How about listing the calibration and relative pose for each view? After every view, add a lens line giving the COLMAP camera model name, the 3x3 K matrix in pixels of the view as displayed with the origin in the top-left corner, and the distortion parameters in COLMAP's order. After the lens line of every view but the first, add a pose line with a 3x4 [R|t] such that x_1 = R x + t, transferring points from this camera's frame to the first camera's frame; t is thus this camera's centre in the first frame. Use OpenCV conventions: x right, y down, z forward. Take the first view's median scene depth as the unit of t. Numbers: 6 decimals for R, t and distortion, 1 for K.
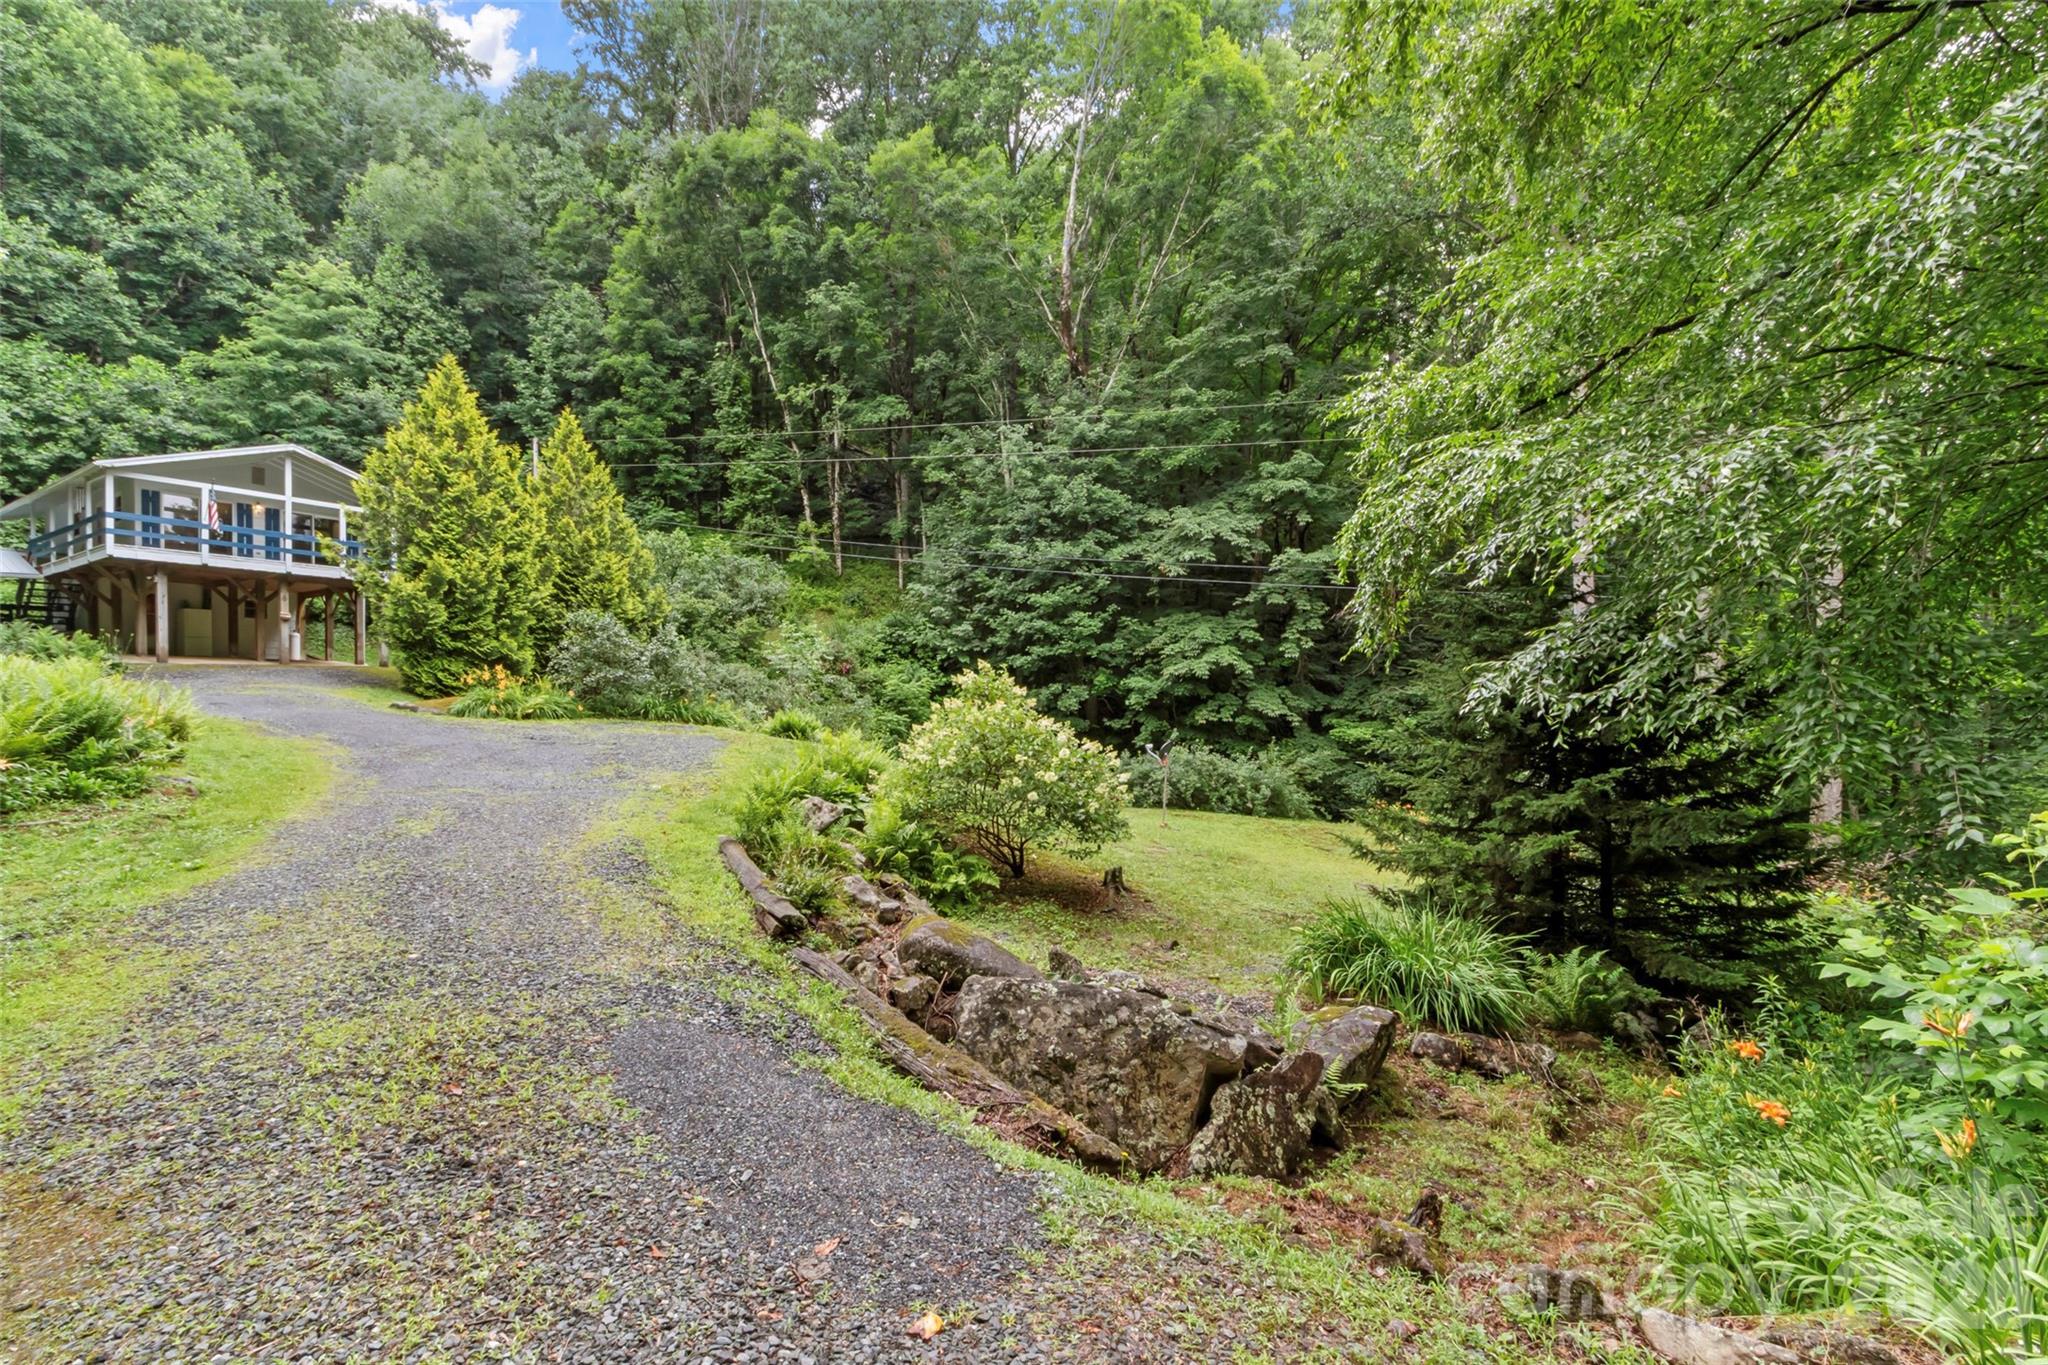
lens RADIAL K [[907.6, 0, 1015.1], [0, 907.6, 721.3], [0, 0, 1]] dist [-0.017111, 0.001078]
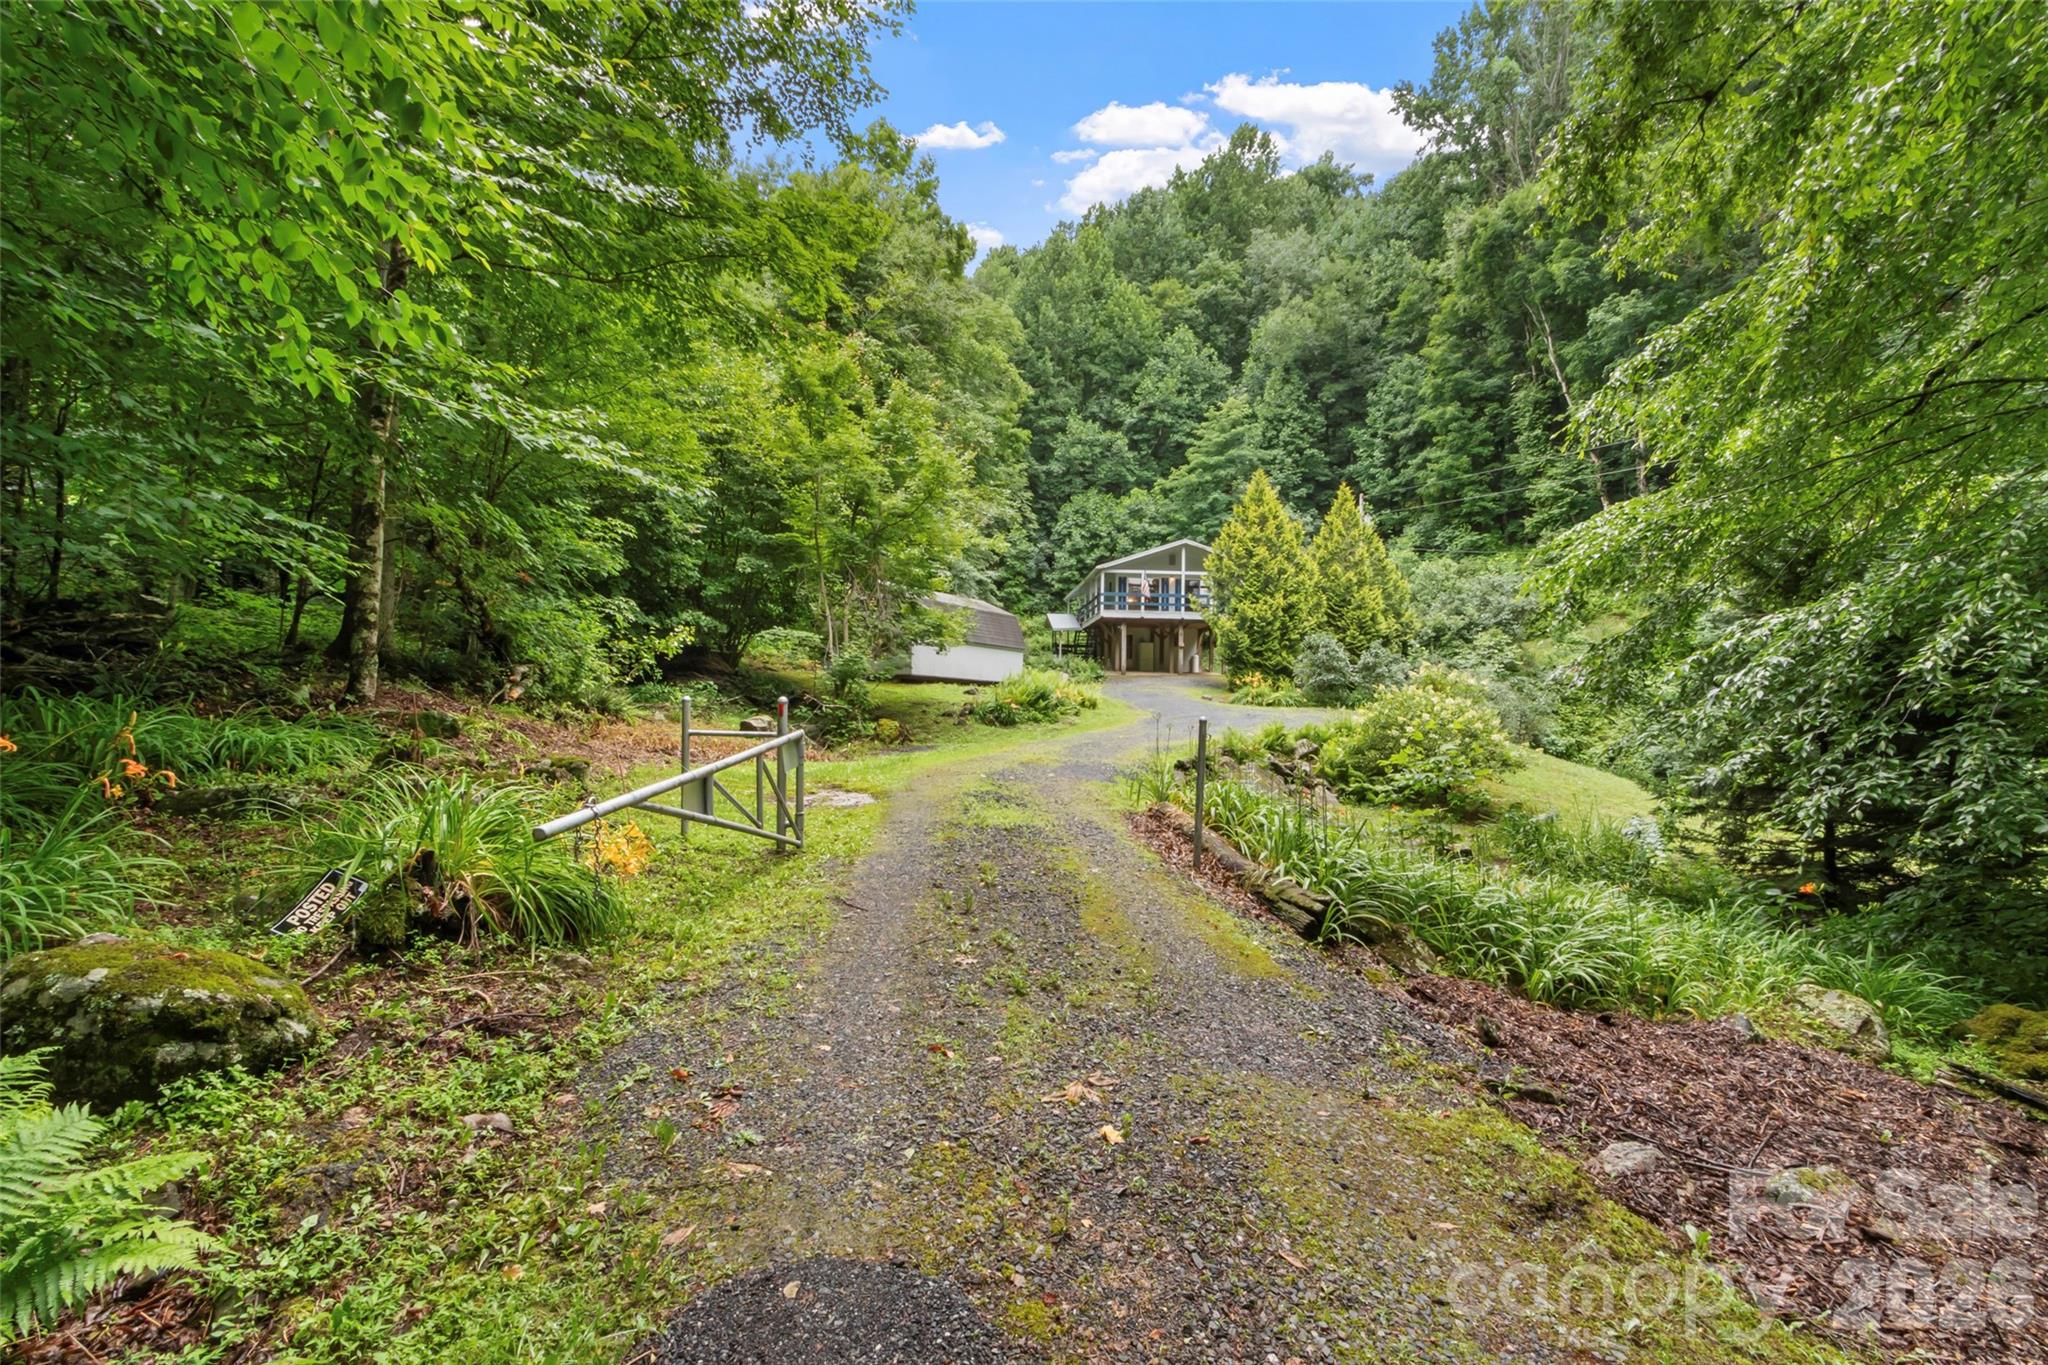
lens RADIAL K [[907.6, 0, 1015.1], [0, 907.6, 721.3], [0, 0, 1]] dist [-0.017111, 0.001078]
pose [[0.586718, 0.023419, -0.809453, 0.230731], [-0.034208, 0.999406, 0.004119, 0.015610], [0.809069, 0.025273, 0.587170, -0.134555]]
